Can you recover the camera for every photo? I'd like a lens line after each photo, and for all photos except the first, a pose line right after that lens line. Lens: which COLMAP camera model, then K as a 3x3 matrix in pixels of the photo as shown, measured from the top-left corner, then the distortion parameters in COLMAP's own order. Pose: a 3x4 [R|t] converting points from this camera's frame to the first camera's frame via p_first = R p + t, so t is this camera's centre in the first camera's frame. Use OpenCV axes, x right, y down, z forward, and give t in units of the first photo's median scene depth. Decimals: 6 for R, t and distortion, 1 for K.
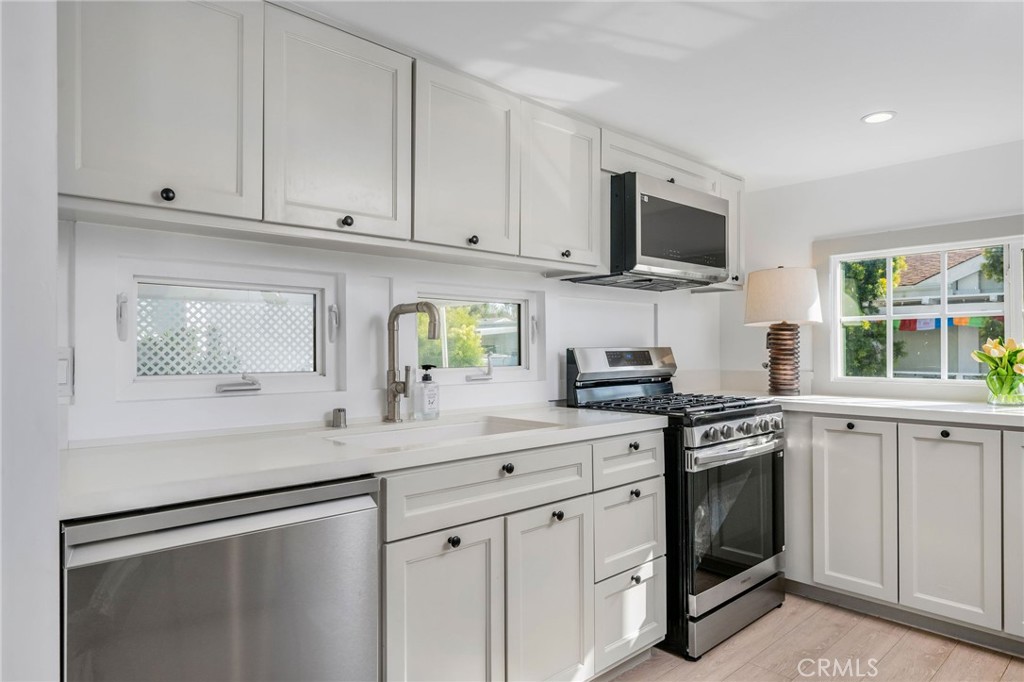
lens RADIAL K [[601.5, 0, 527.3], [0, 601.5, 347.1], [0, 0, 1]] dist [0.005162, 0.002525]
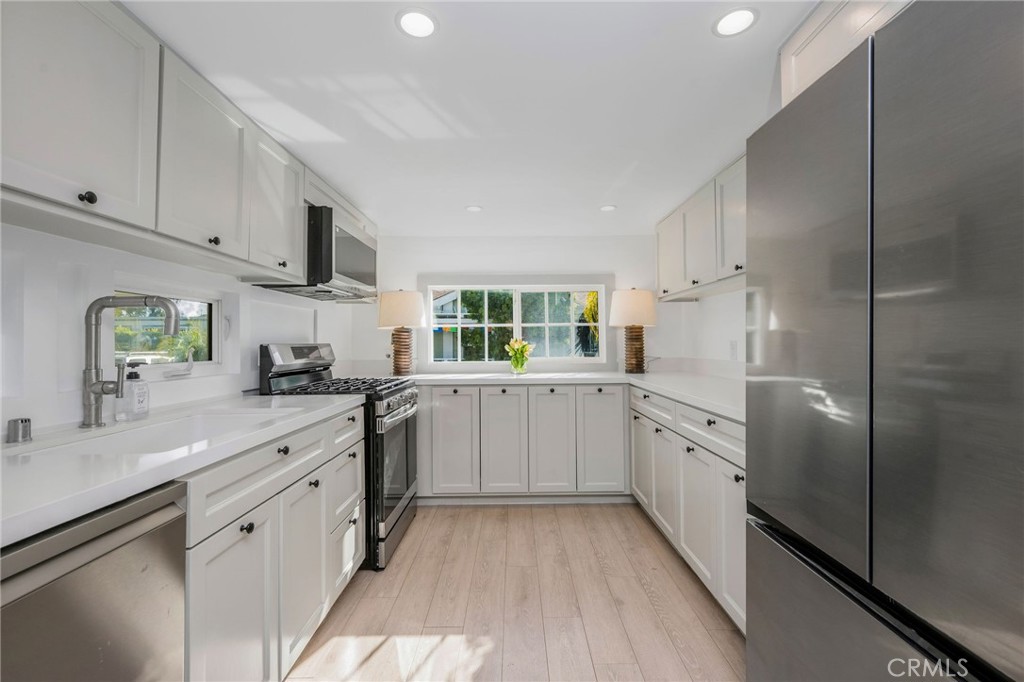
lens RADIAL K [[429.3, 0, 505.6], [0, 429.3, 335.8], [0, 0, 1]] dist [-0.000533, 0.000552]
pose [[0.695242, 0.012004, 0.718675, -0.218243], [0.001345, 0.999837, -0.018002, 0.000929], [-0.718774, 0.013483, 0.695113, 0.093912]]
